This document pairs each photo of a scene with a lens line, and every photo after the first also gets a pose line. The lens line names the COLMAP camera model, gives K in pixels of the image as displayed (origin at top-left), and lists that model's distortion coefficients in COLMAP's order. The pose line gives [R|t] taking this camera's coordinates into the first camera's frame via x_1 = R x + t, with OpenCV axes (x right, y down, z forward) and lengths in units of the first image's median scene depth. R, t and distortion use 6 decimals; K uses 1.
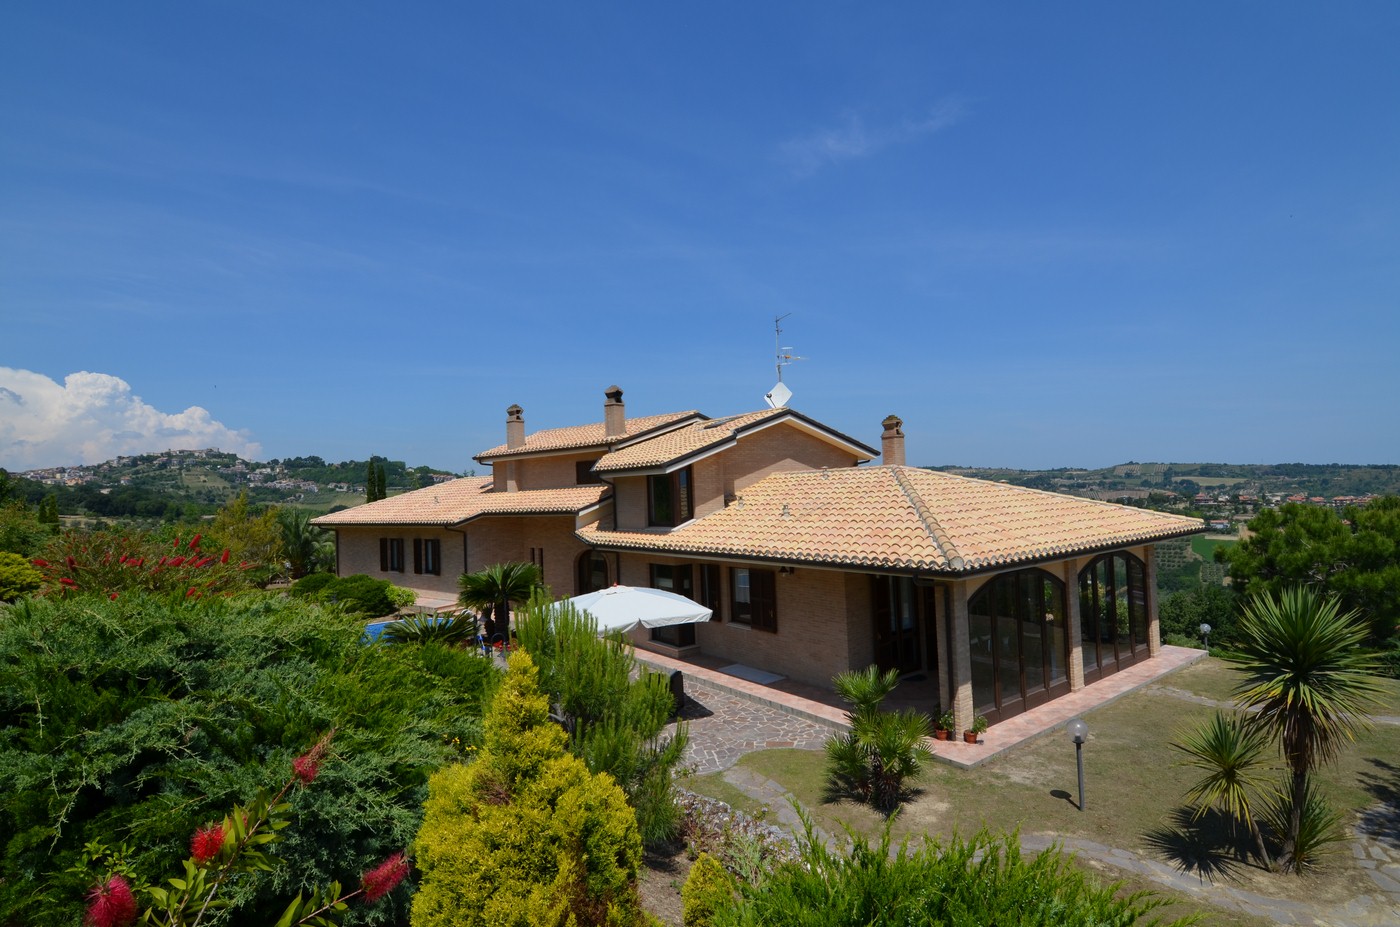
lens RADIAL K [[694.0, 0, 700.0], [0, 694.0, 463.5], [0, 0, 1]] dist [-0.026918, -0.000747]
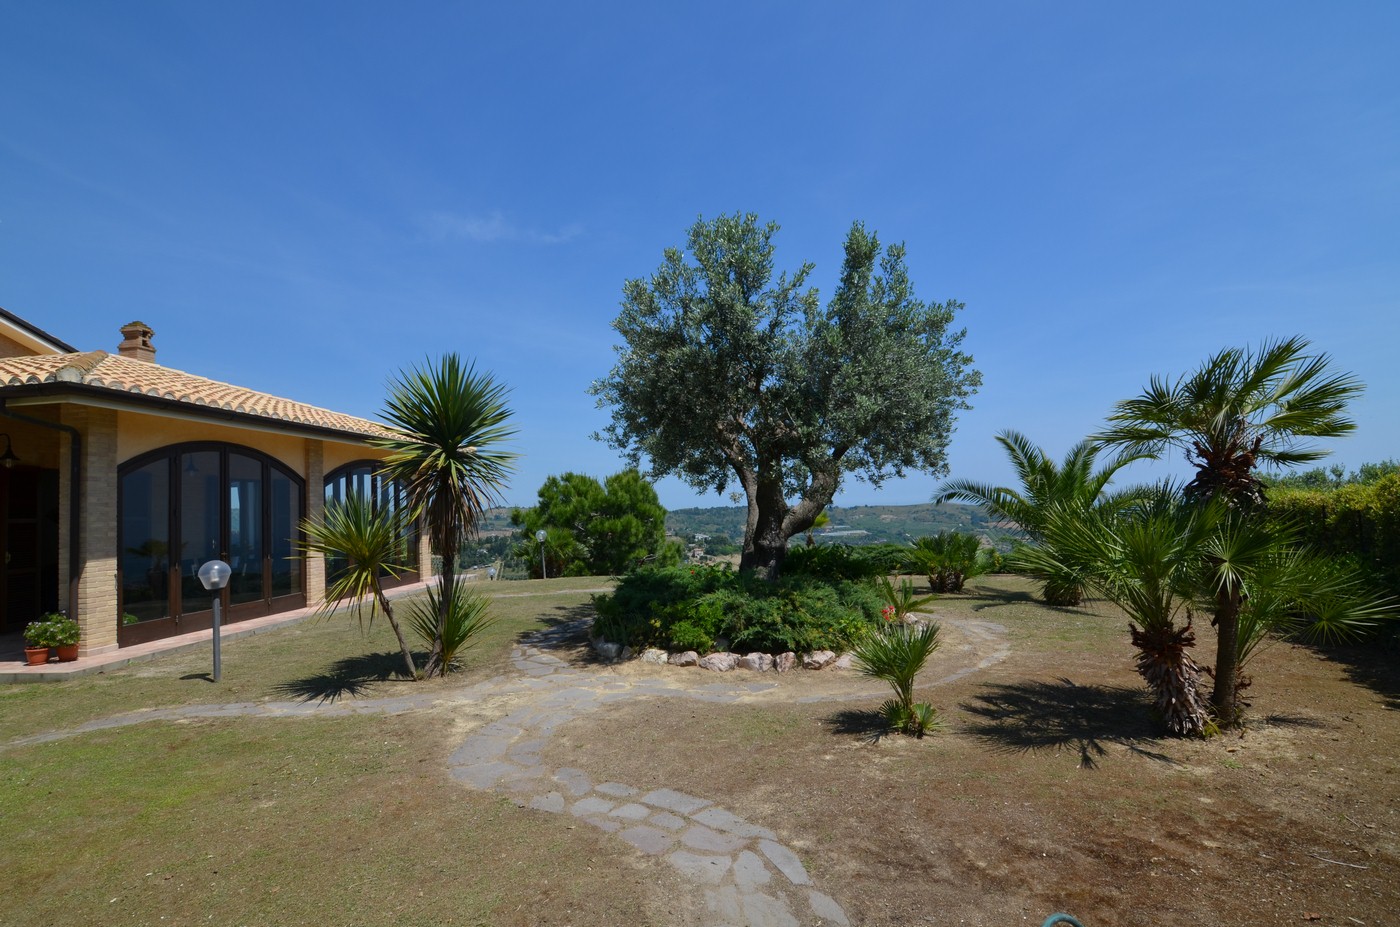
lens RADIAL K [[674.3, 0, 700.0], [0, 674.3, 463.5], [0, 0, 1]] dist [-0.001587, -0.015446]
pose [[0.659019, 0.058156, 0.749875, 0.155195], [-0.013161, 0.997745, -0.065814, 0.139821], [-0.752011, 0.033504, 0.658298, 0.051338]]
